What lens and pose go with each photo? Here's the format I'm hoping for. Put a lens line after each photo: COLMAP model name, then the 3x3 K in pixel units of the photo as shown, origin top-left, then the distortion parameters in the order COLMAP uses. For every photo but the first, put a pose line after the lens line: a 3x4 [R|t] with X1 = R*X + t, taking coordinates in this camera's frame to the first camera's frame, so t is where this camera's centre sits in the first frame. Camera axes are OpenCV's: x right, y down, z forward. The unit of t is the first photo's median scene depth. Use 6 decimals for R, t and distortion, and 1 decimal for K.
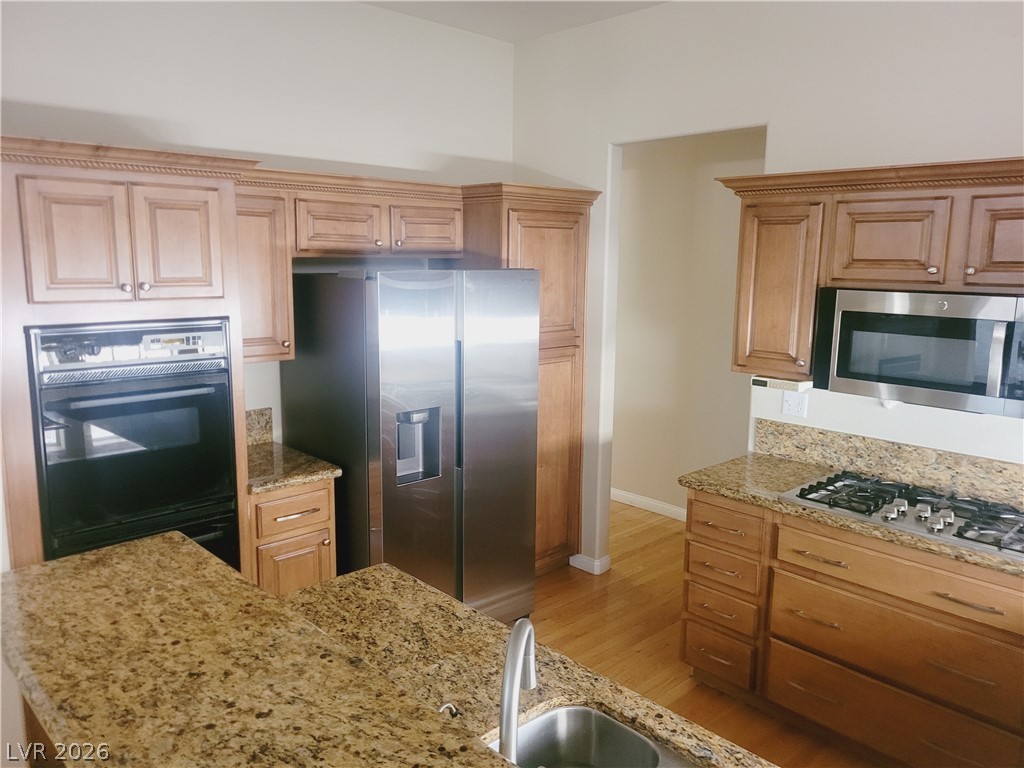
lens RADIAL K [[782.5, 0, 512.0], [0, 782.5, 384.0], [0, 0, 1]] dist [0.046735, -0.041998]
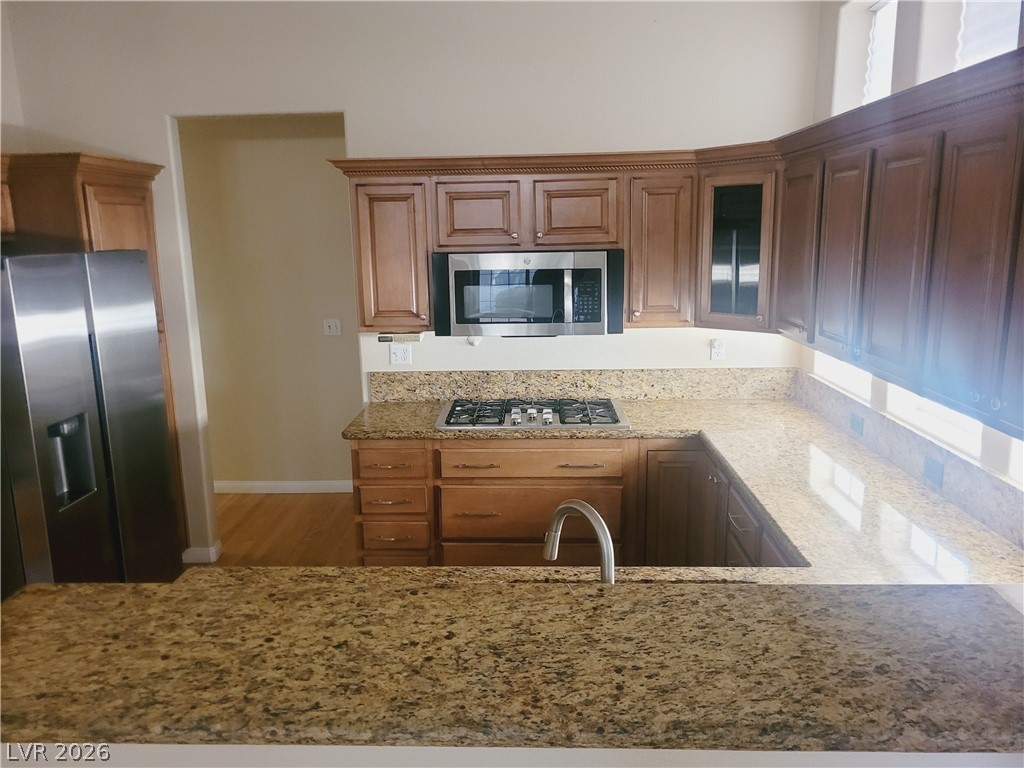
lens RADIAL K [[774.6, 0, 517.3], [0, 774.6, 385.0], [0, 0, 1]] dist [0.036654, -0.034582]
pose [[0.711416, -0.165469, 0.683013, -0.377724], [0.143974, 0.985588, 0.088811, -0.009024], [-0.687865, 0.035154, 0.724987, 0.043615]]
